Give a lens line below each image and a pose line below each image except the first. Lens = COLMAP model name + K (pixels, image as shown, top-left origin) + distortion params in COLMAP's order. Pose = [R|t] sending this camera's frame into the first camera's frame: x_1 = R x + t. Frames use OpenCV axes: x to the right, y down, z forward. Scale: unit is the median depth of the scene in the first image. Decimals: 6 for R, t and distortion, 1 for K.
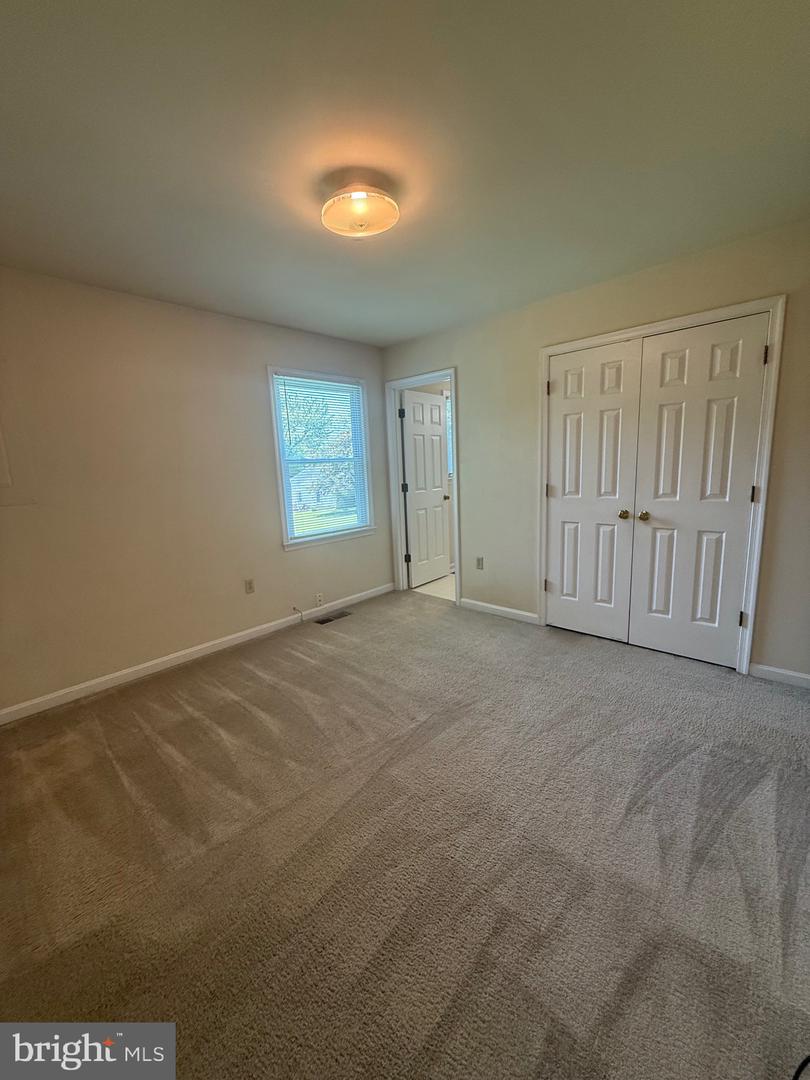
lens RADIAL K [[432.5, 0, 379.5], [0, 432.5, 538.4], [0, 0, 1]] dist [-0.003689, -0.000390]
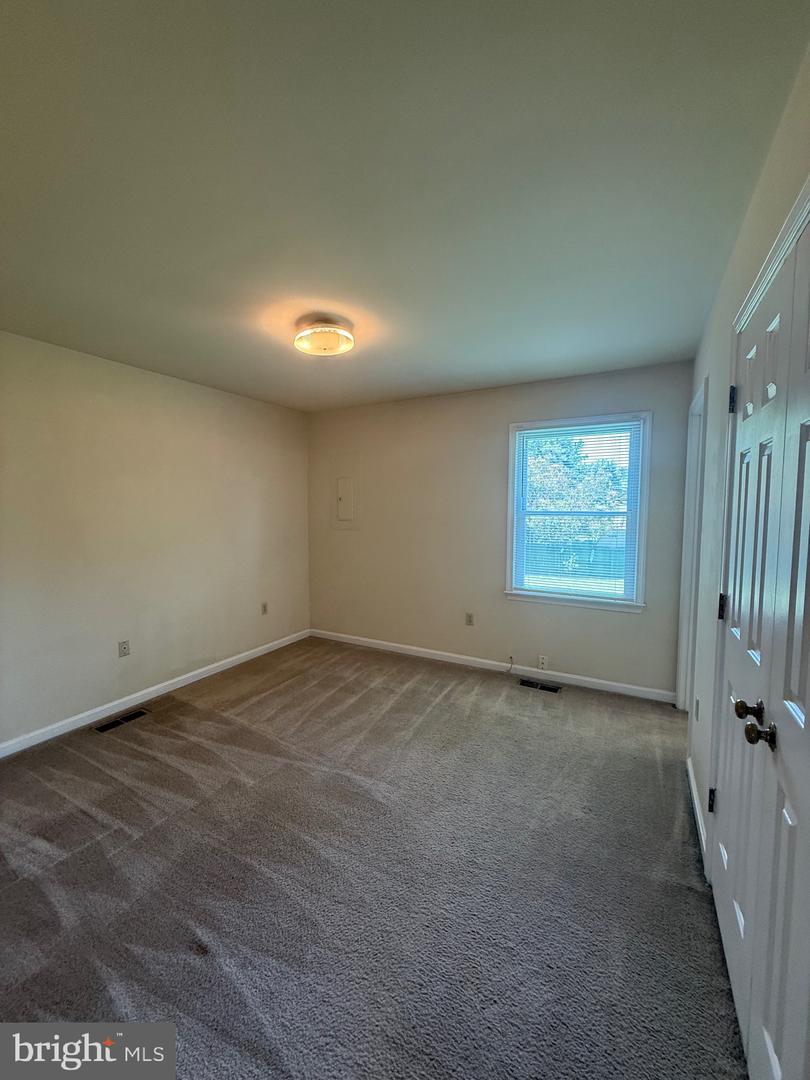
lens RADIAL K [[432.5, 0, 414.3], [0, 432.5, 538.4], [0, 0, 1]] dist [-0.003689, -0.000390]
pose [[0.270393, 0.123408, -0.954808, 0.691355], [-0.161961, 0.983447, 0.081243, -0.161793], [0.949029, 0.132674, 0.285905, 0.476685]]
